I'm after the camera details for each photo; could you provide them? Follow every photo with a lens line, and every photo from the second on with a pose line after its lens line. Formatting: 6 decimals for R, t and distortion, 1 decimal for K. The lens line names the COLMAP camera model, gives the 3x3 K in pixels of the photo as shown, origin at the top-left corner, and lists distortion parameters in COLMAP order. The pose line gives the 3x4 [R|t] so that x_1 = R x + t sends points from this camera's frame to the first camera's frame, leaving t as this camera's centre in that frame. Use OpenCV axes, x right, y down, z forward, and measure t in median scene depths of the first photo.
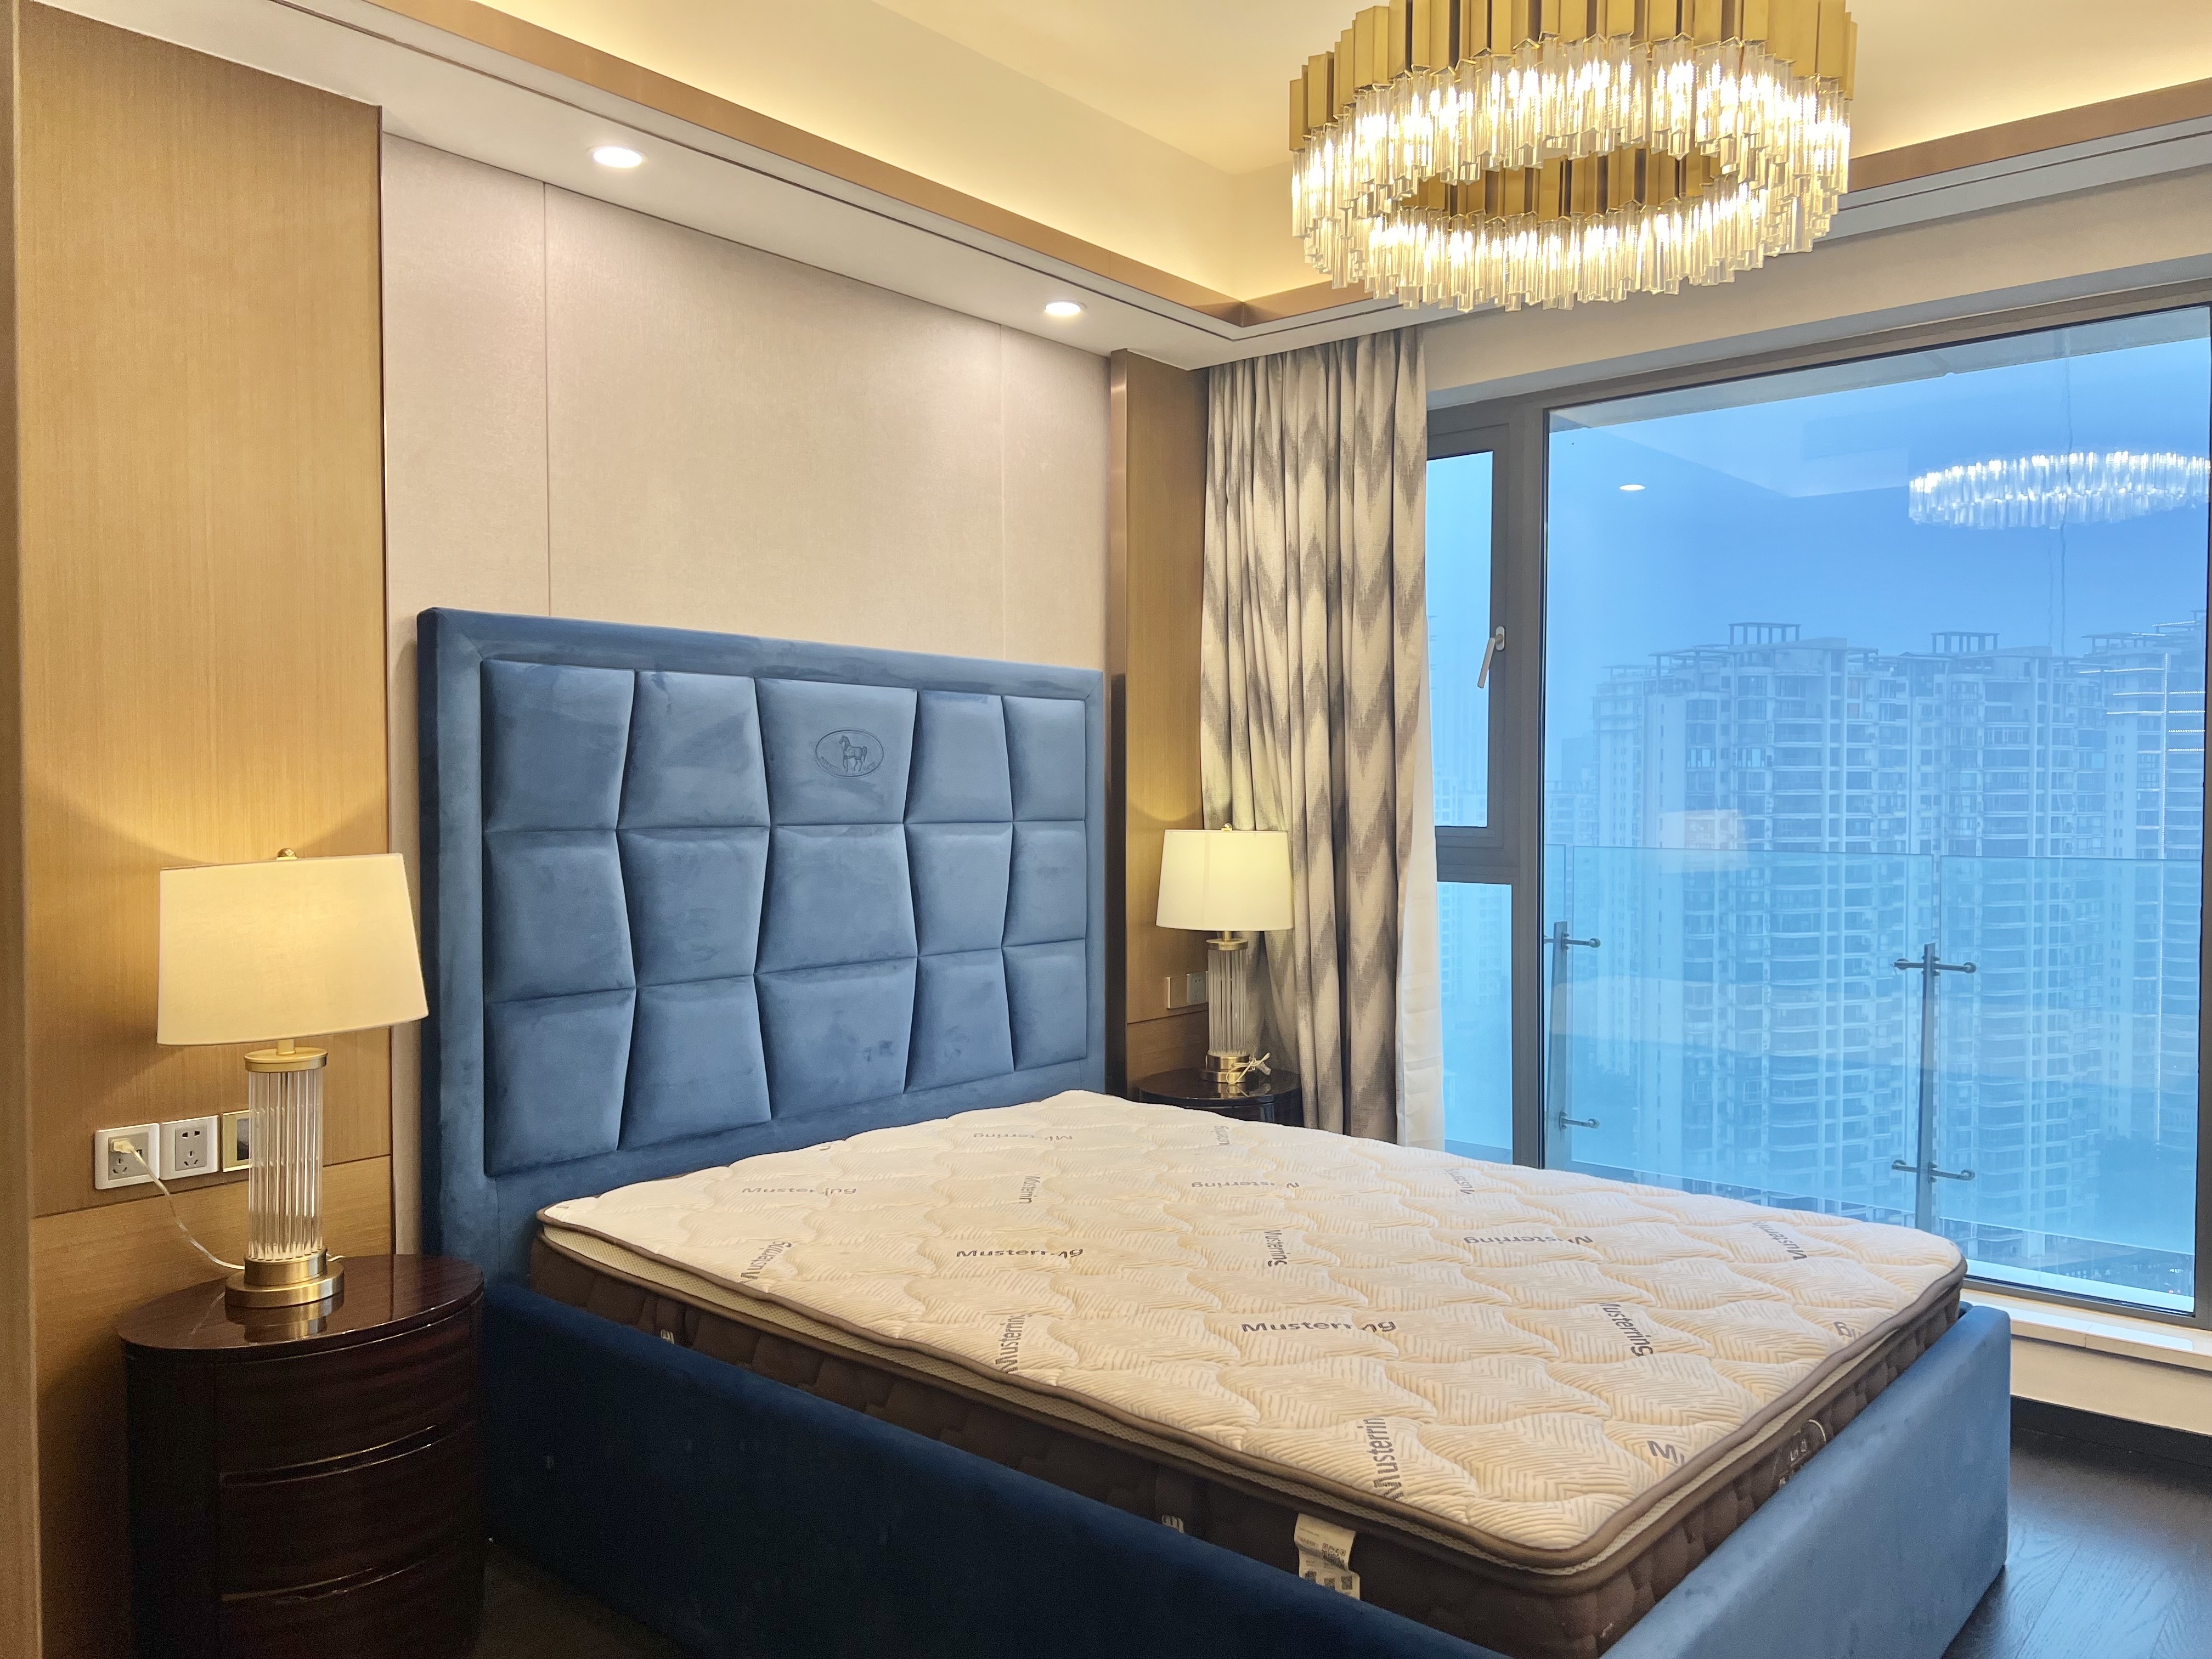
lens RADIAL K [[1670.9, 0, 1112.4], [0, 1670.9, 828.8], [0, 0, 1]] dist [0.092718, -0.072442]
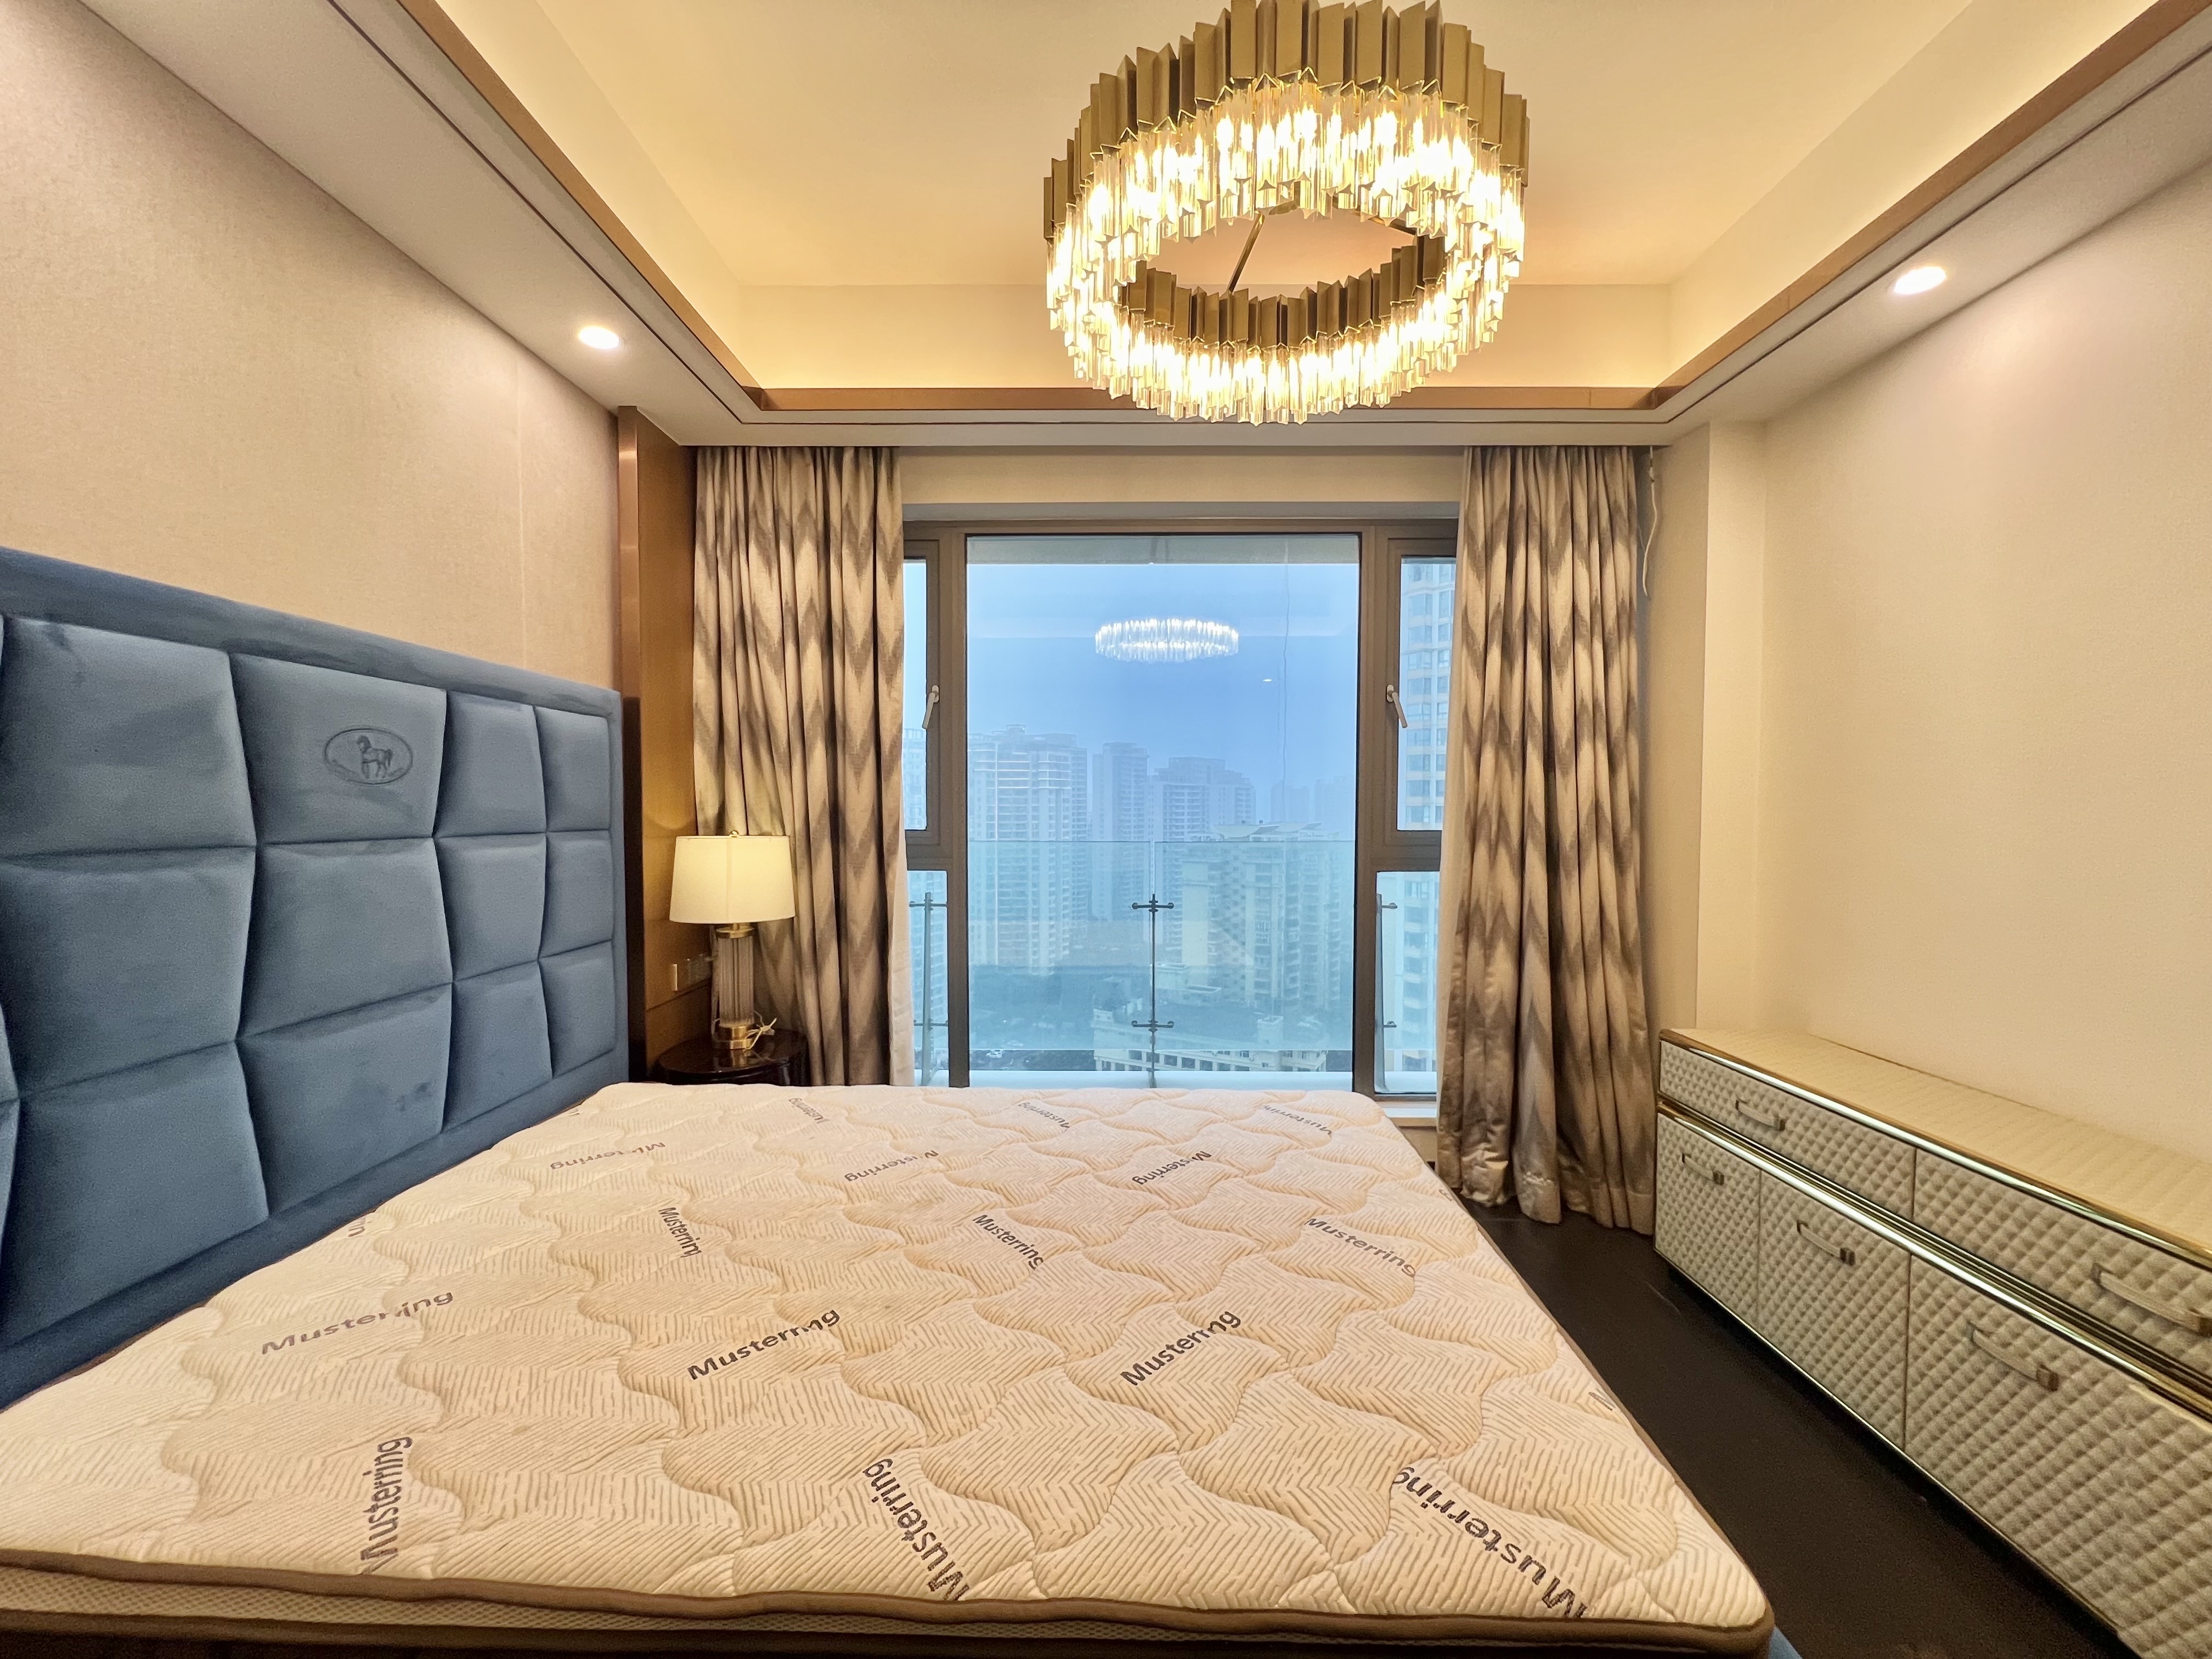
lens RADIAL K [[900.2, 0, 1120.2], [0, 900.2, 830.7], [0, 0, 1]] dist [0.002392, -0.000347]
pose [[0.772297, -0.016846, 0.635038, -0.138175], [0.013275, 0.999858, 0.010380, -0.006648], [-0.635123, 0.000414, 0.772411, 0.363432]]
